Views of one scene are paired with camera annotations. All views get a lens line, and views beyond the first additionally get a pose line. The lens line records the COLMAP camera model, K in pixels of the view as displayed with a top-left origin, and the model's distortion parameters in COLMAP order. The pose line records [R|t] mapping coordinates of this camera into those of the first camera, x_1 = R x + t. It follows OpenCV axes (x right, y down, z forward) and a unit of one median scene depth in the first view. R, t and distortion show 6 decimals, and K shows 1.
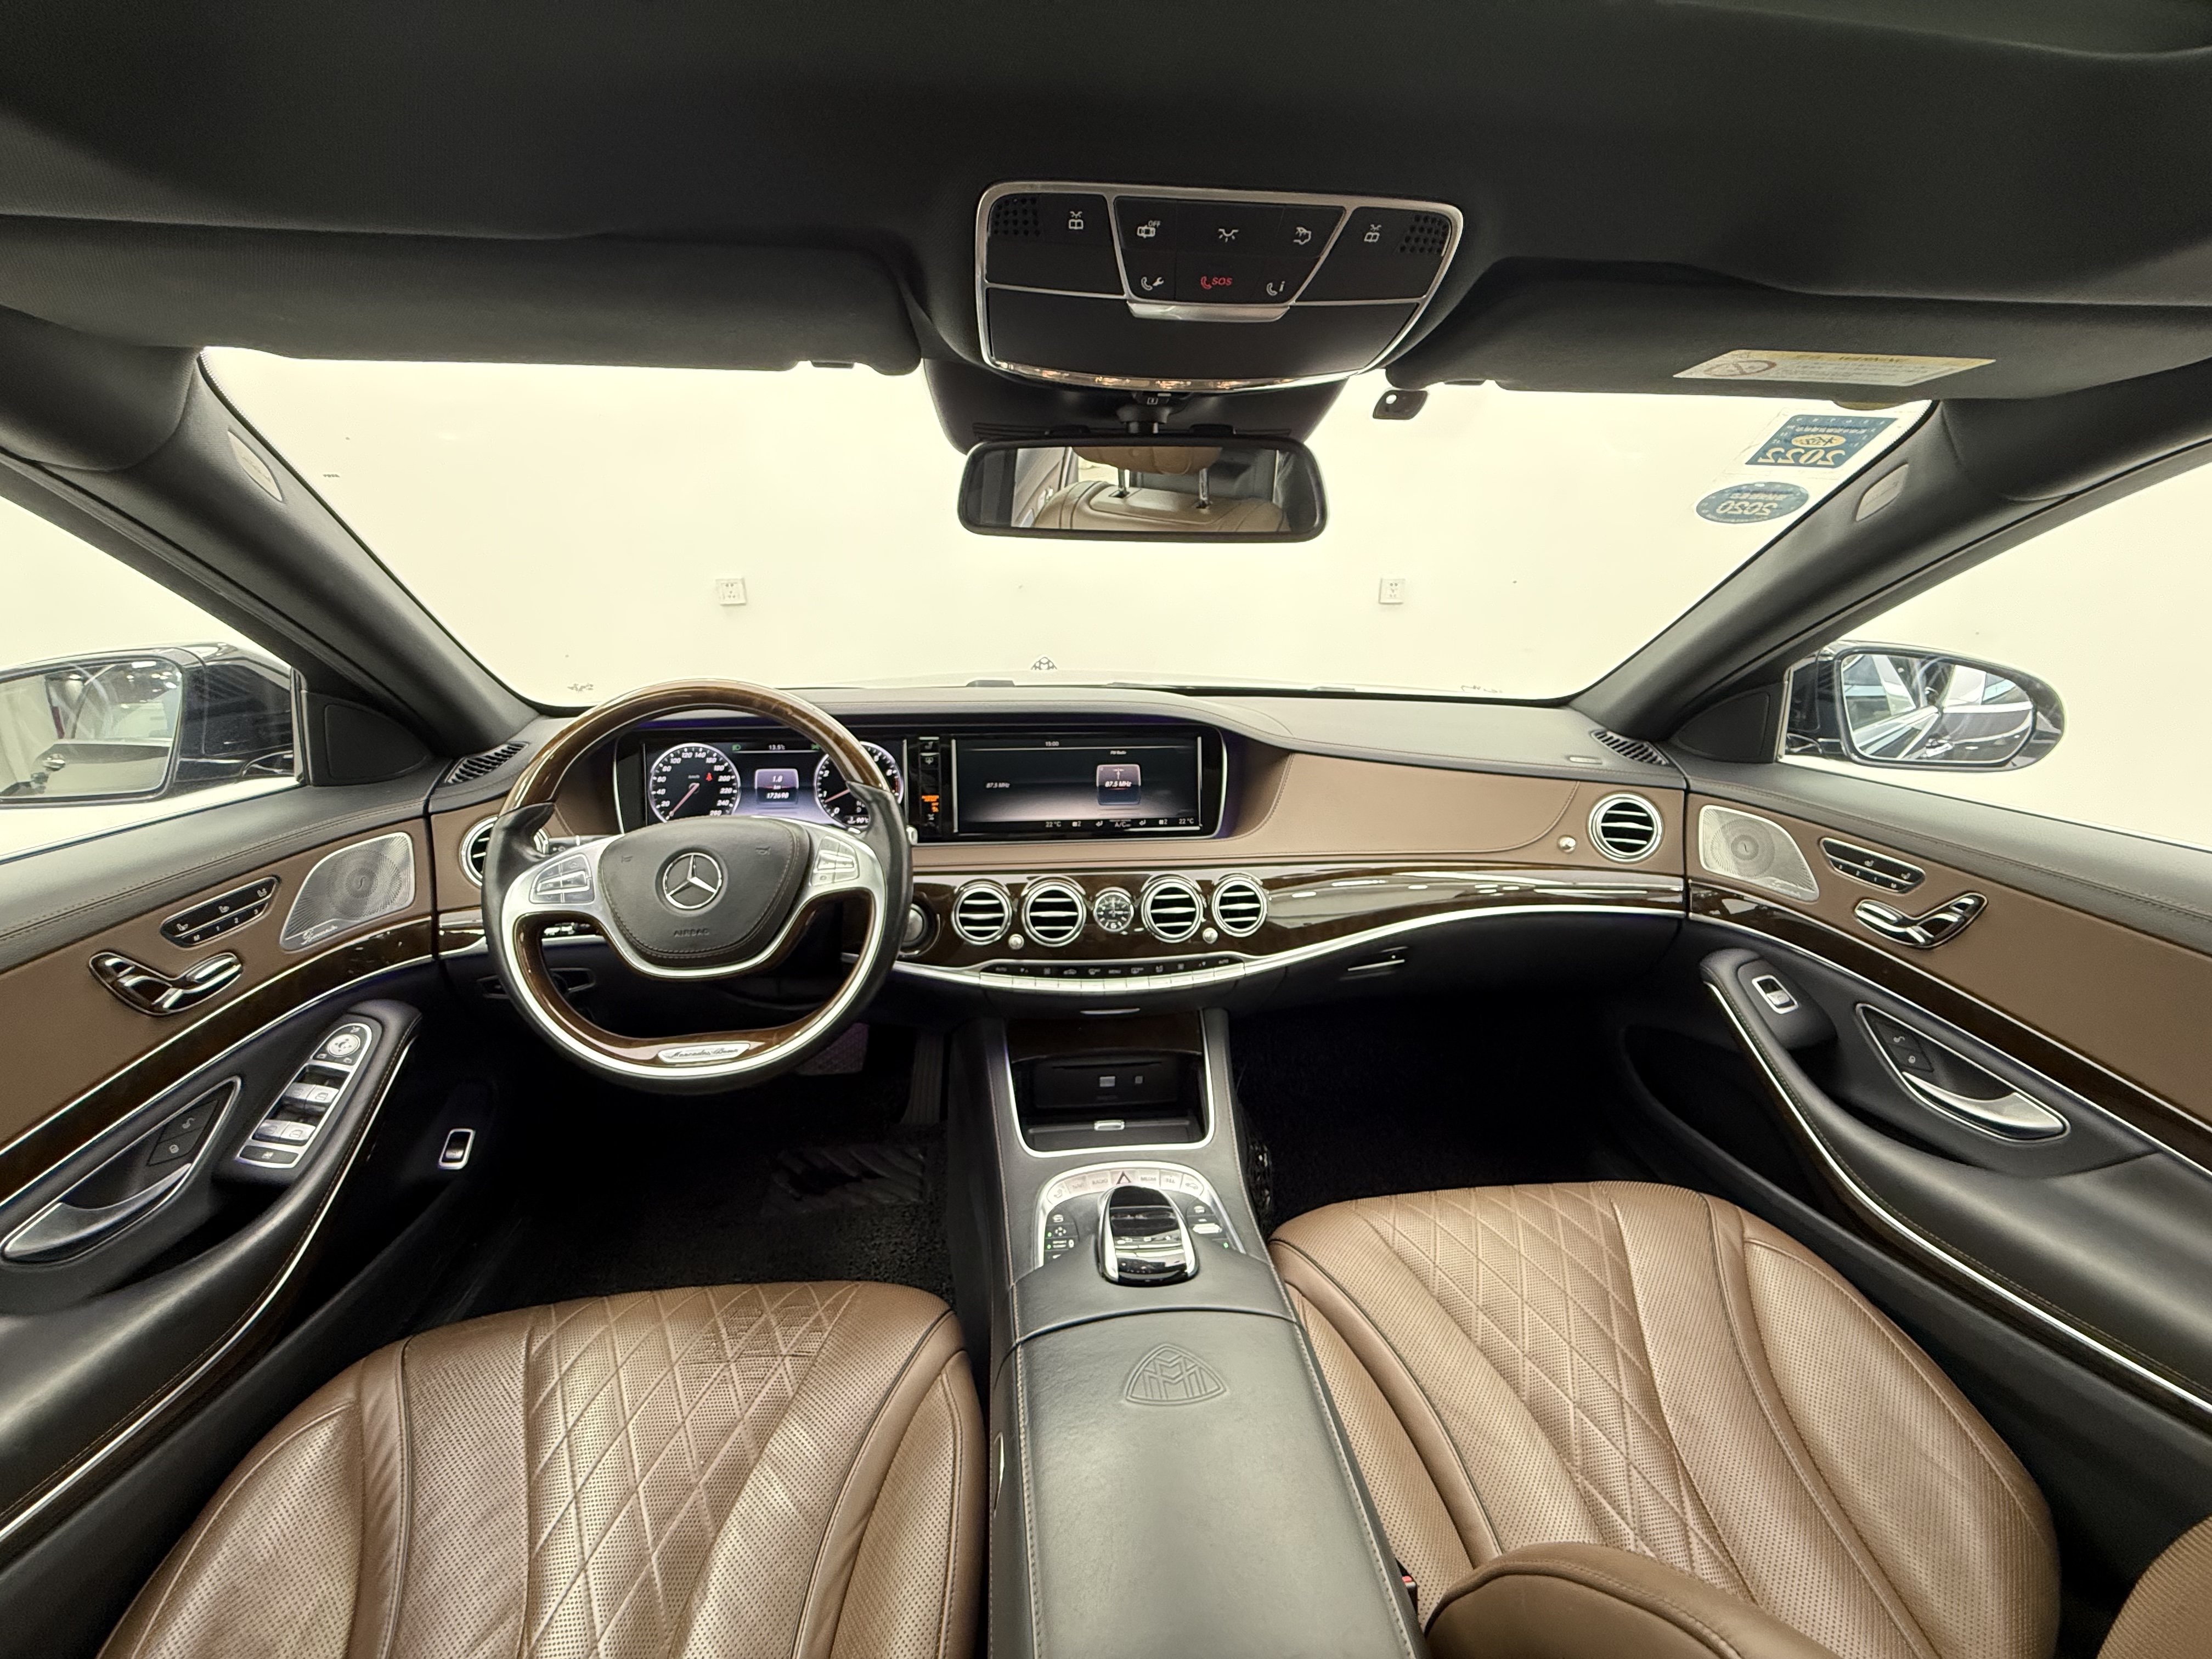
lens RADIAL K [[879.0, 0, 1119.3], [0, 879.0, 824.7], [0, 0, 1]] dist [0.000474, -0.000082]
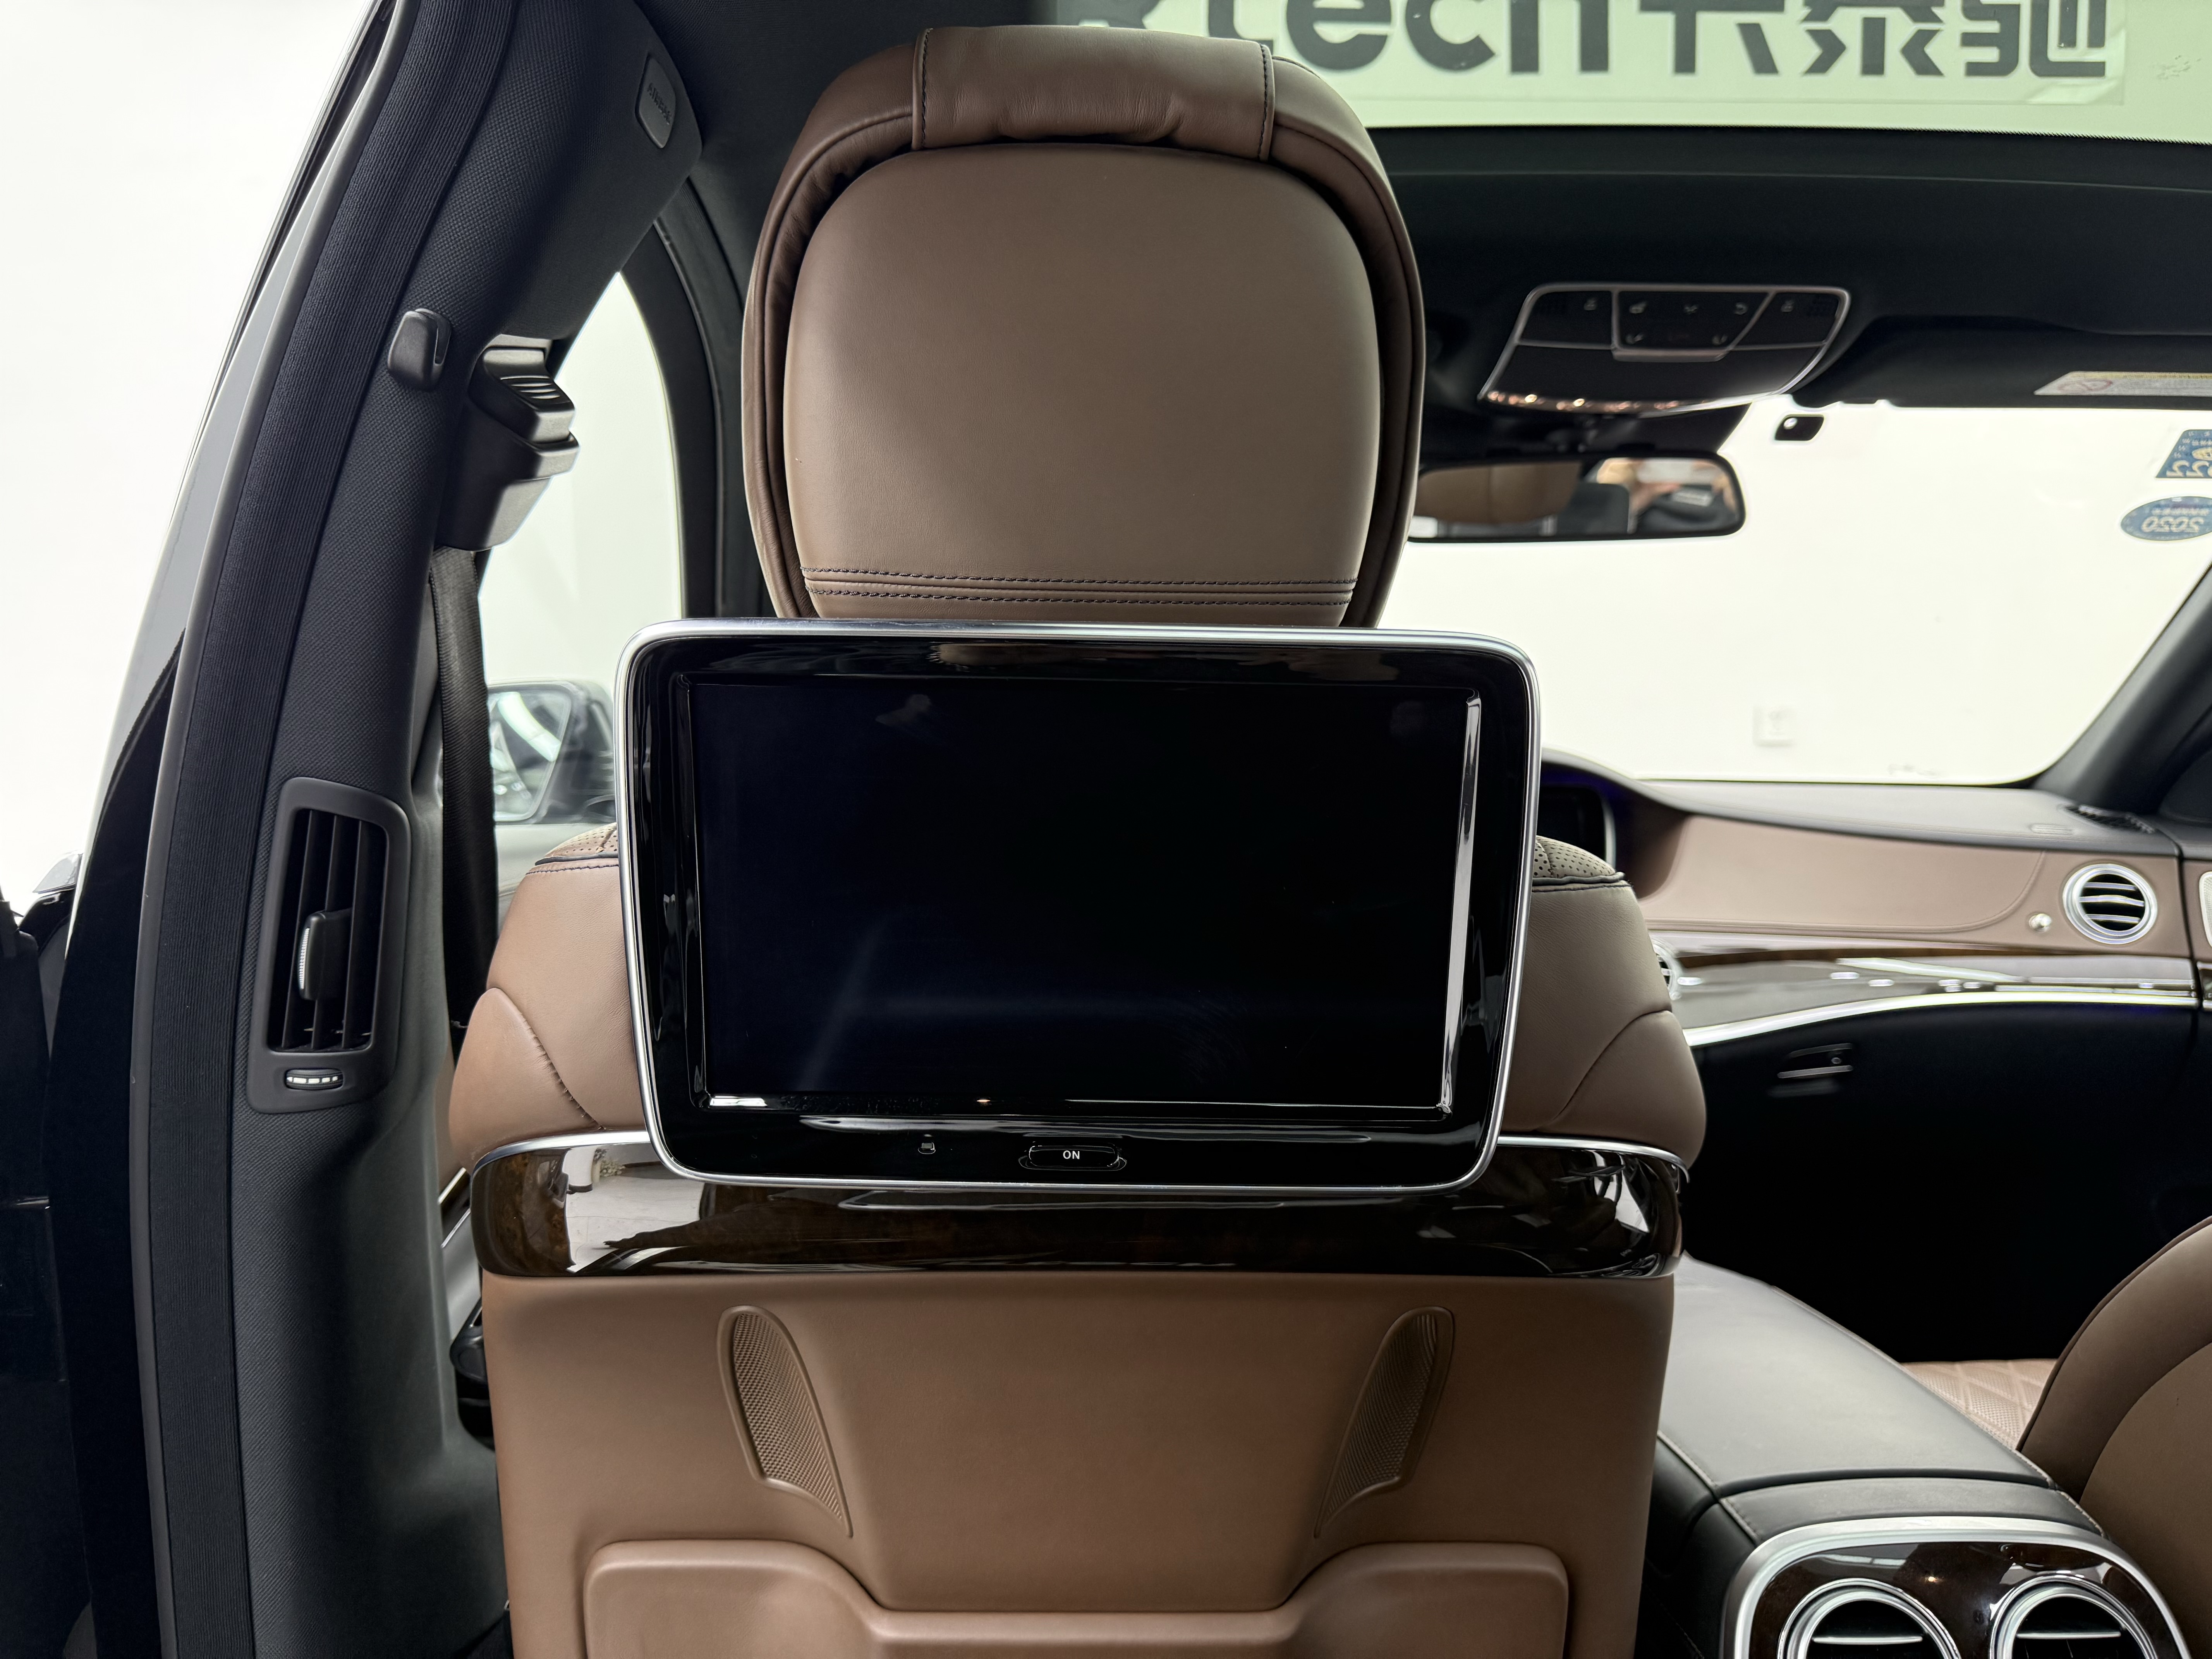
lens RADIAL K [[1630.9, 0, 1106.5], [0, 1630.9, 827.4], [0, 0, 1]] dist [-0.007538, -0.003218]
pose [[0.996122, -0.000370, -0.087982, -0.257896], [-0.021274, 0.969307, -0.244933, 0.369472], [0.085372, 0.245855, 0.965540, -0.644187]]
